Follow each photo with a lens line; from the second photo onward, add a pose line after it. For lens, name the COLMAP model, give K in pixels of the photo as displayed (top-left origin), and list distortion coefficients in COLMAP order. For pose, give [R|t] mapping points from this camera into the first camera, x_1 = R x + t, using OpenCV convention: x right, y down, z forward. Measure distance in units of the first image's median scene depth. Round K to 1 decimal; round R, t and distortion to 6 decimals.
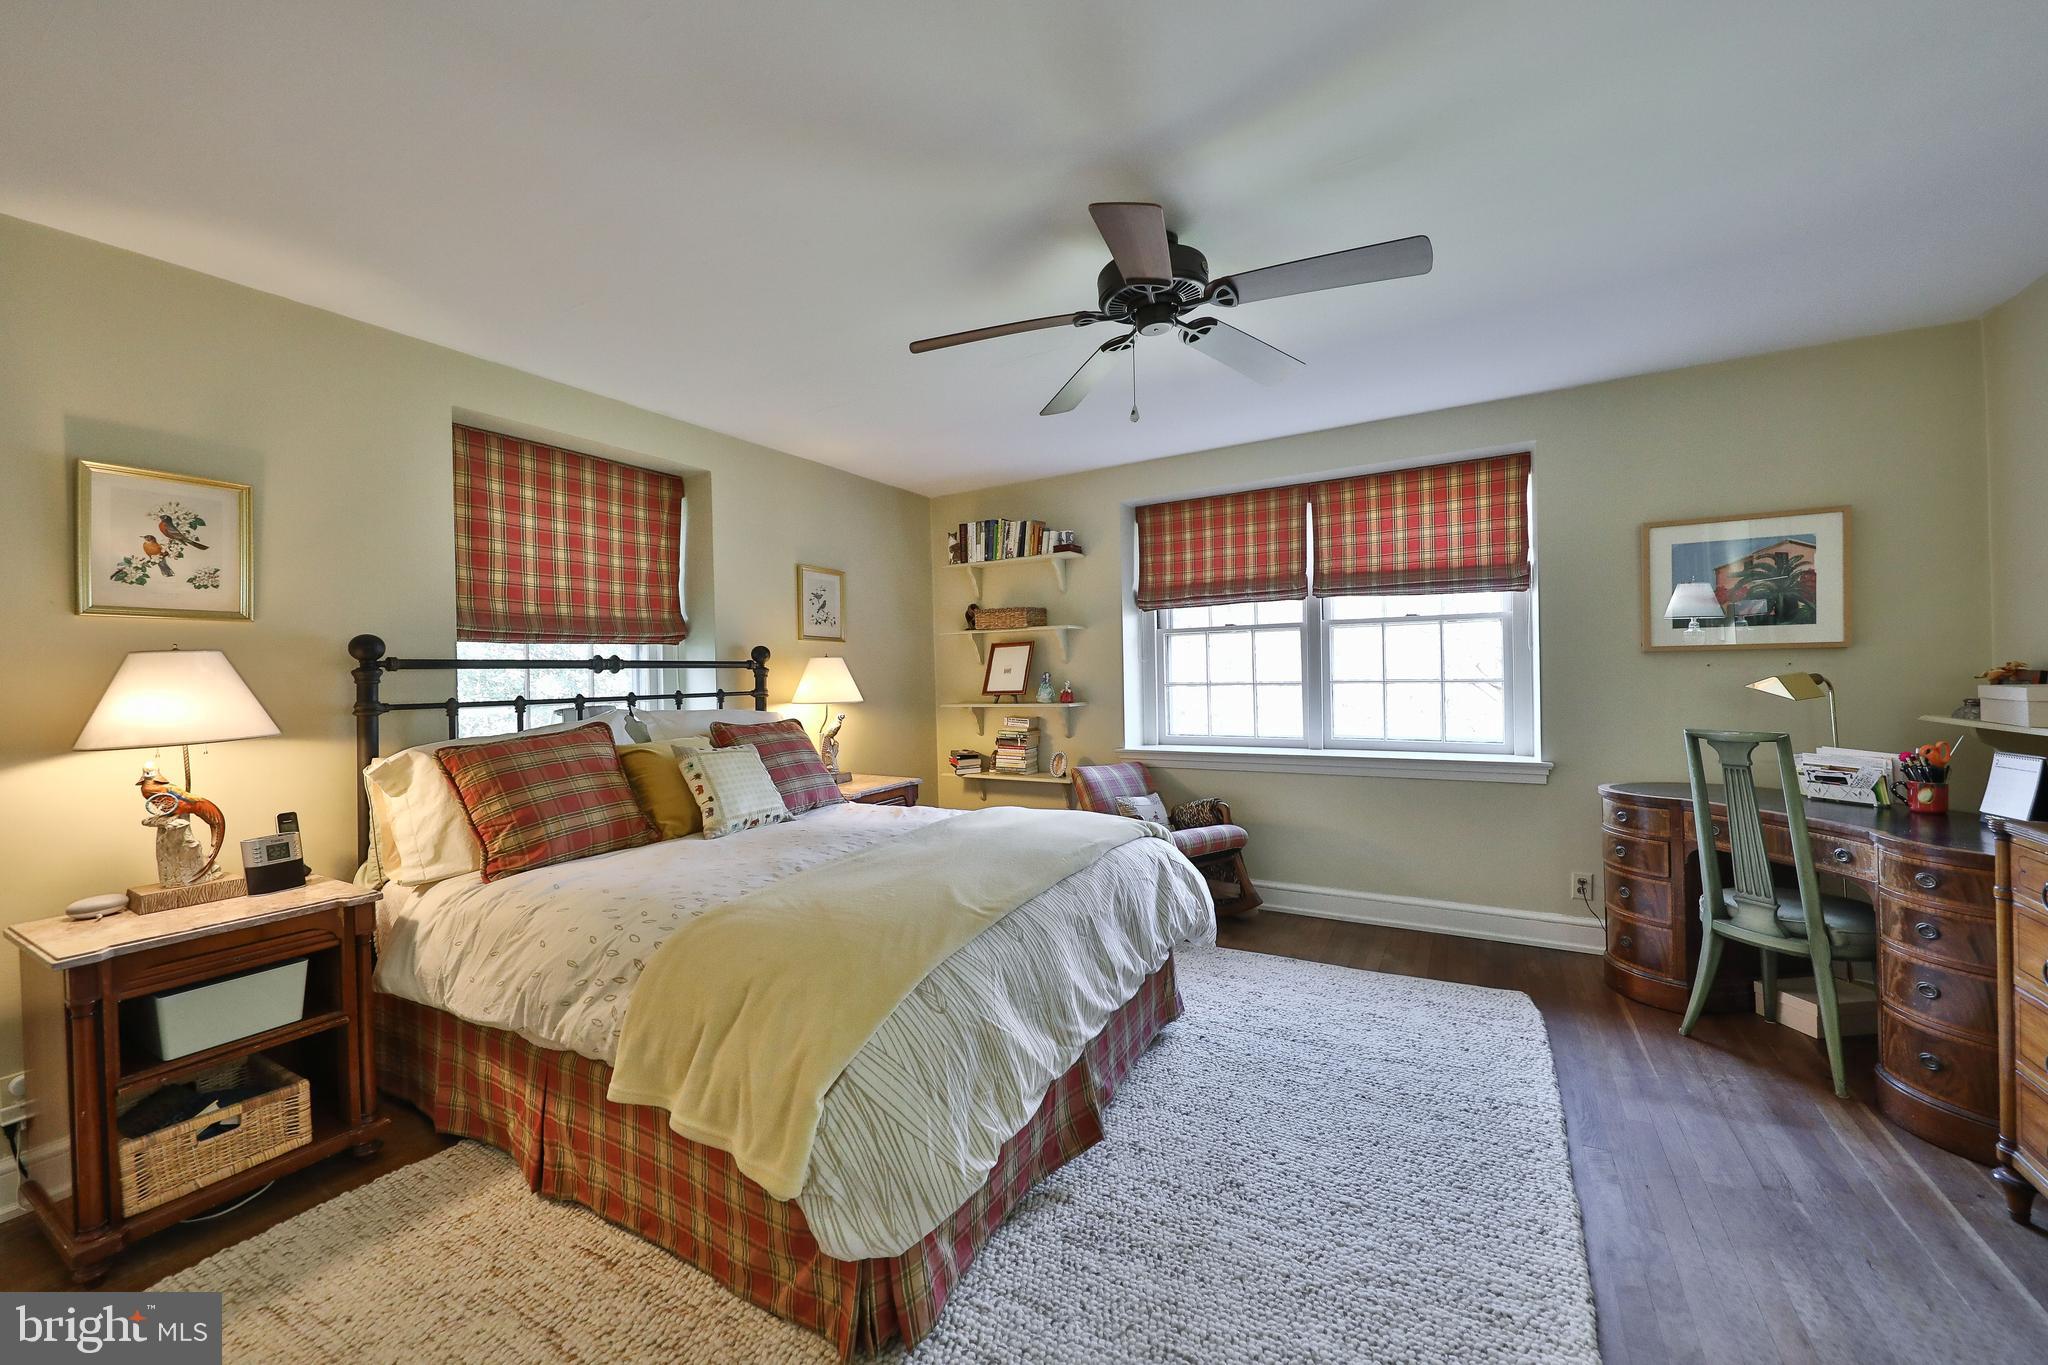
lens RADIAL K [[761.4, 0, 1032.2], [0, 761.4, 678.4], [0, 0, 1]] dist [0.000112, -0.000001]
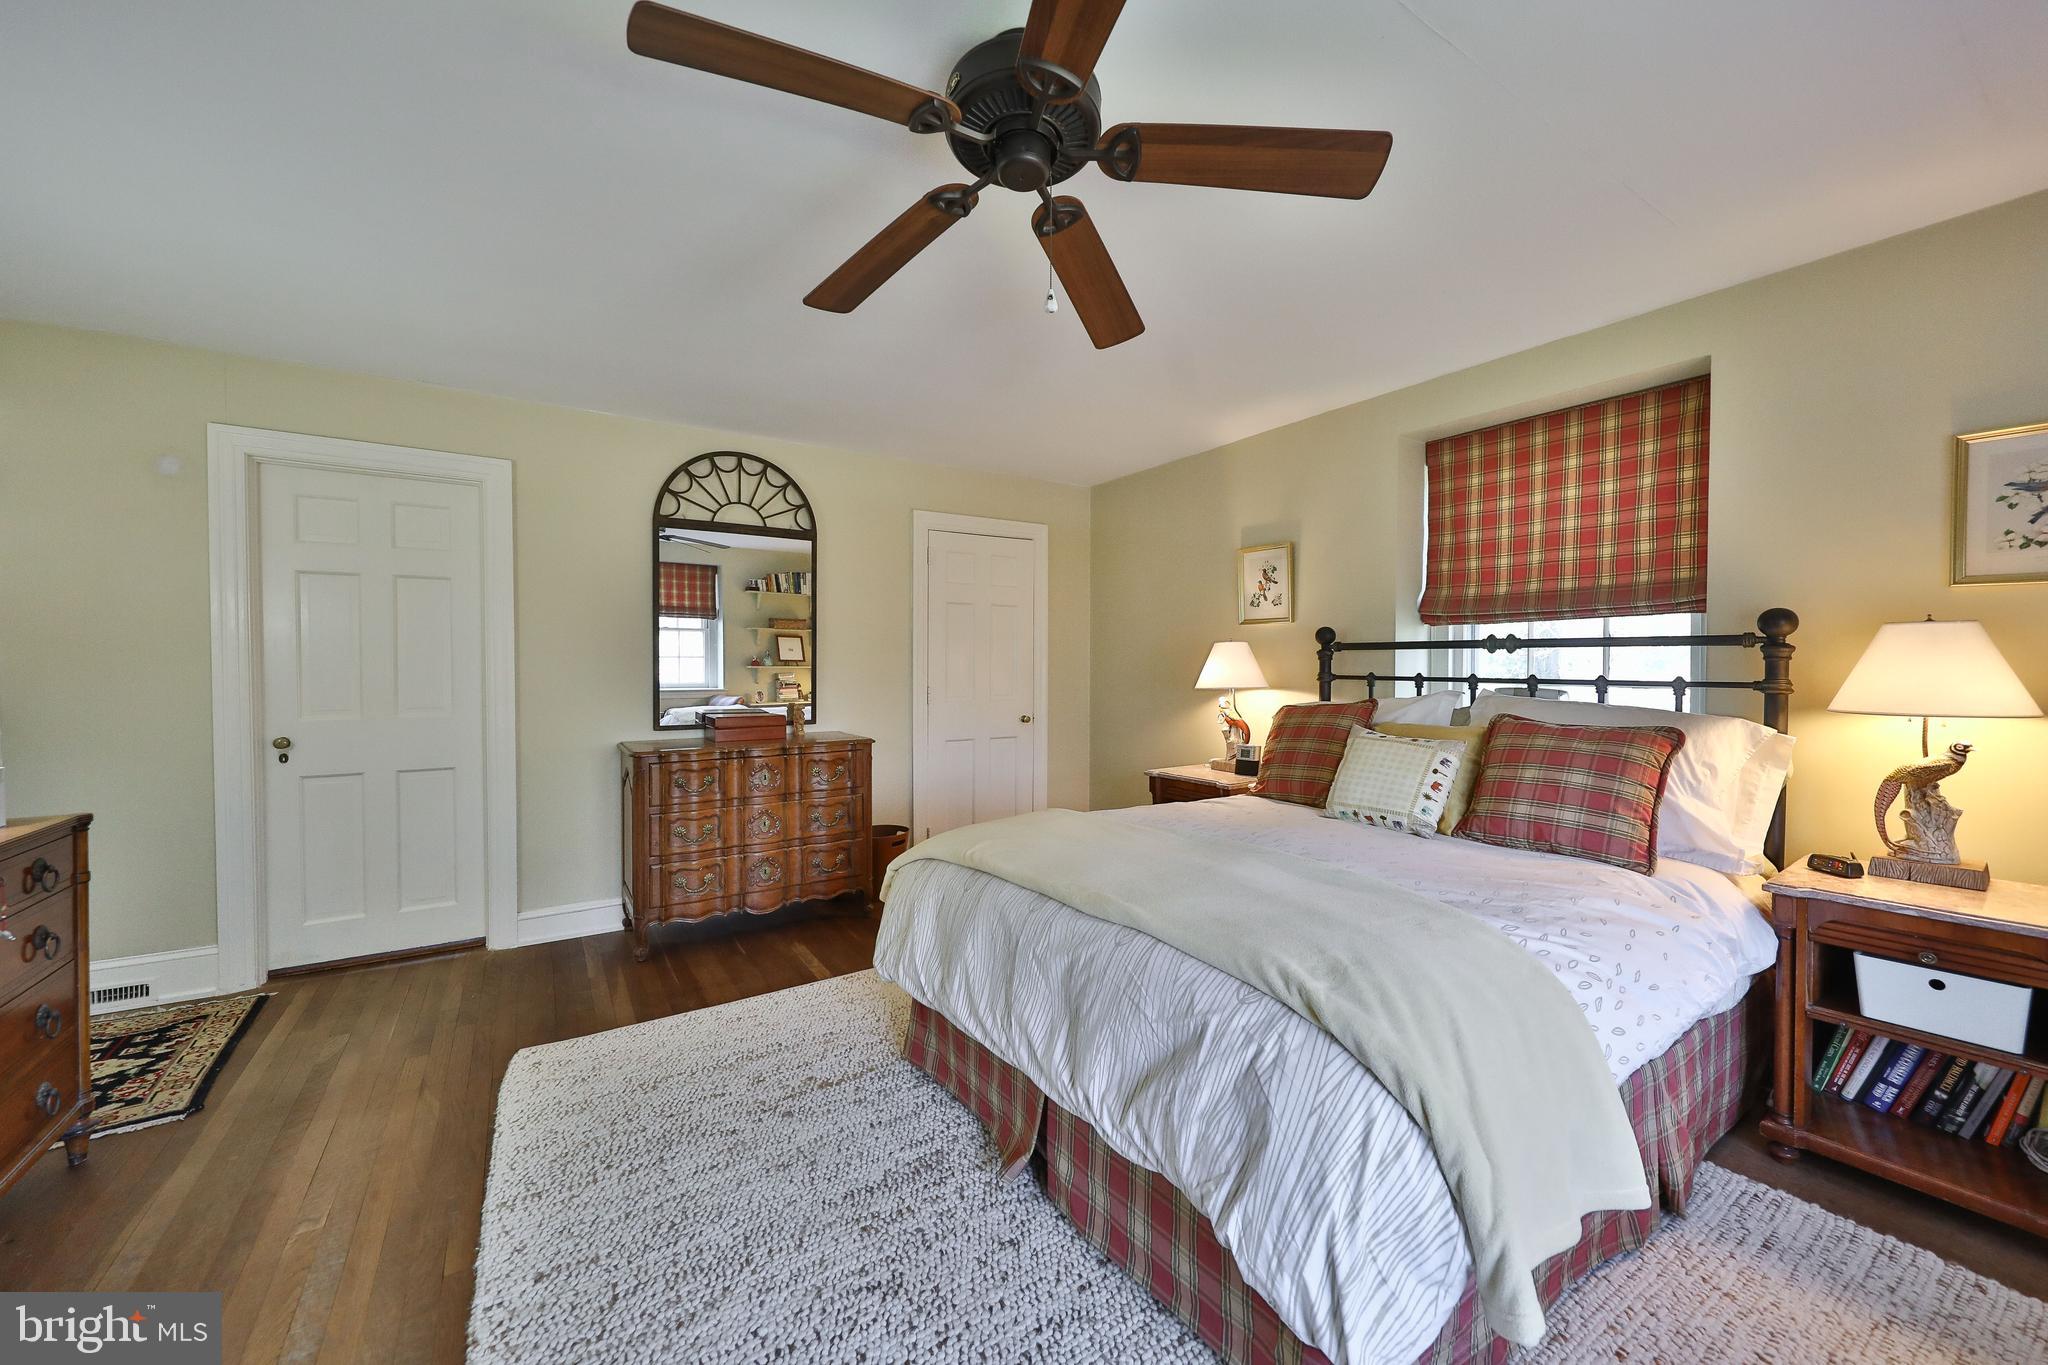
lens RADIAL K [[761.4, 0, 1032.2], [0, 761.4, 678.4], [0, 0, 1]] dist [0.000112, -0.000001]
pose [[-0.443778, 0.039708, -0.895256, 0.541965], [0.002855, 0.999075, 0.042898, -0.017725], [0.896132, 0.016481, -0.443481, 0.892724]]
